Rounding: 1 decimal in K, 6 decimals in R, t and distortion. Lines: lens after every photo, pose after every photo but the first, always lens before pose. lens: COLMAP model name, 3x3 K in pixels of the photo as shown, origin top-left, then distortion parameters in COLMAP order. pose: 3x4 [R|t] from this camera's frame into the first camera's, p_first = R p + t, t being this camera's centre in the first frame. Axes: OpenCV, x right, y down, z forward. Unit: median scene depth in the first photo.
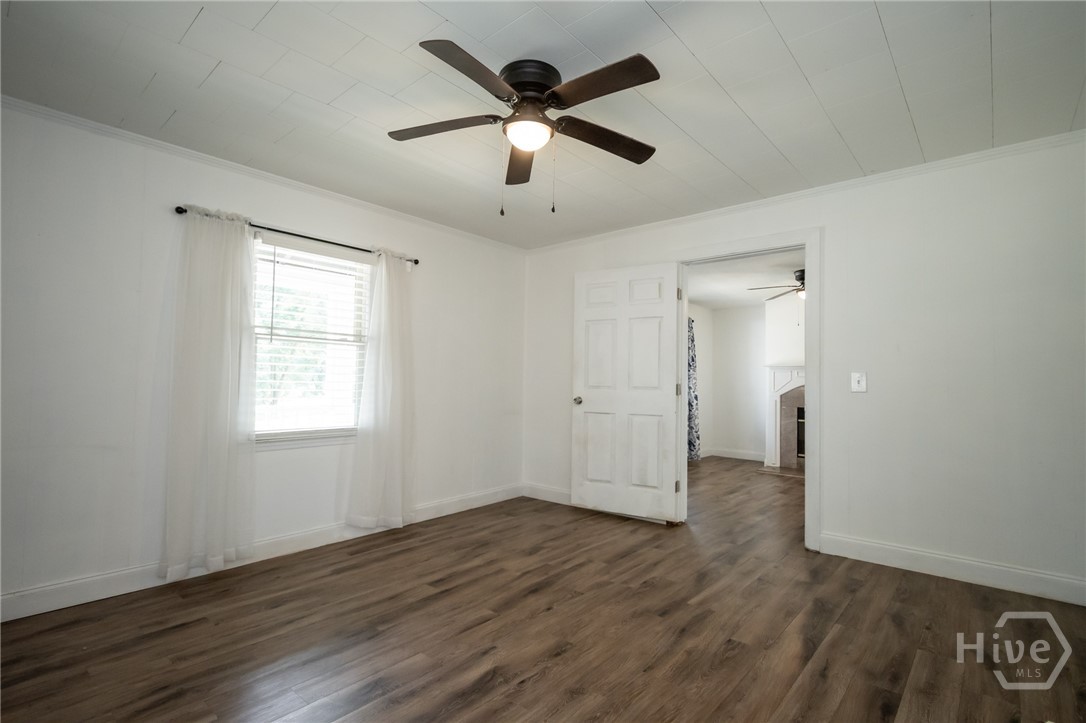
lens RADIAL K [[519.6, 0, 548.8], [0, 519.6, 360.7], [0, 0, 1]] dist [0.006483, -0.004182]
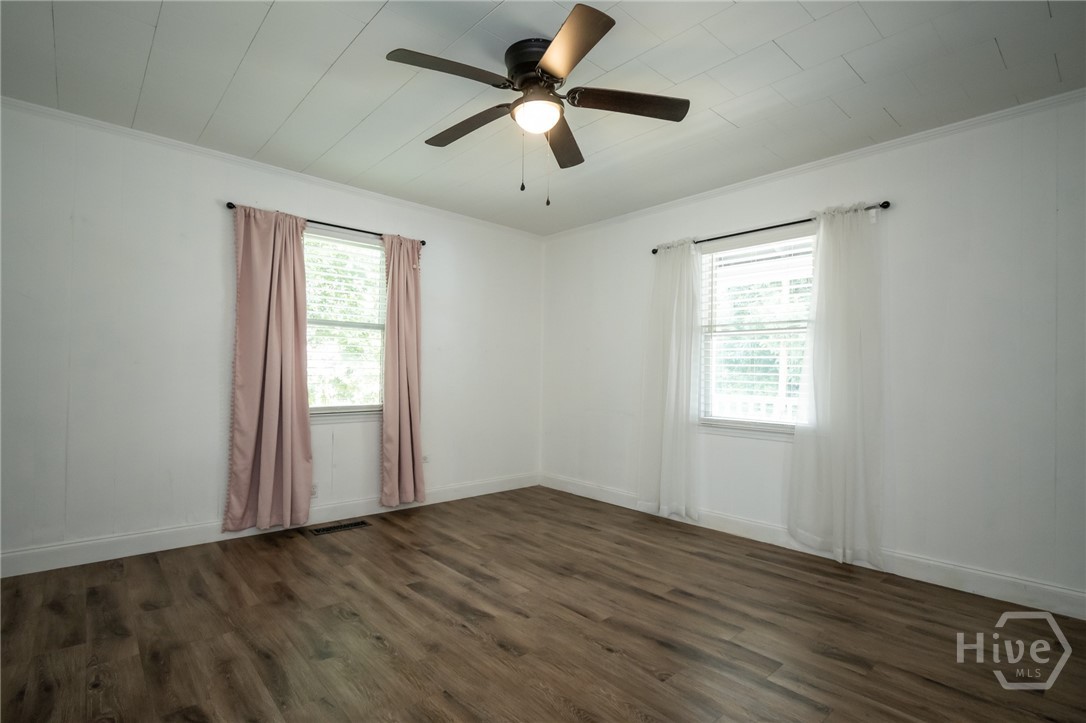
lens RADIAL K [[519.6, 0, 543.0], [0, 519.6, 364.2], [0, 0, 1]] dist [0.006483, -0.004182]
pose [[-0.131926, -0.025250, -0.990938, 0.740770], [0.031364, 0.999069, -0.029633, 0.048660], [0.990763, -0.034990, -0.131011, 0.912744]]
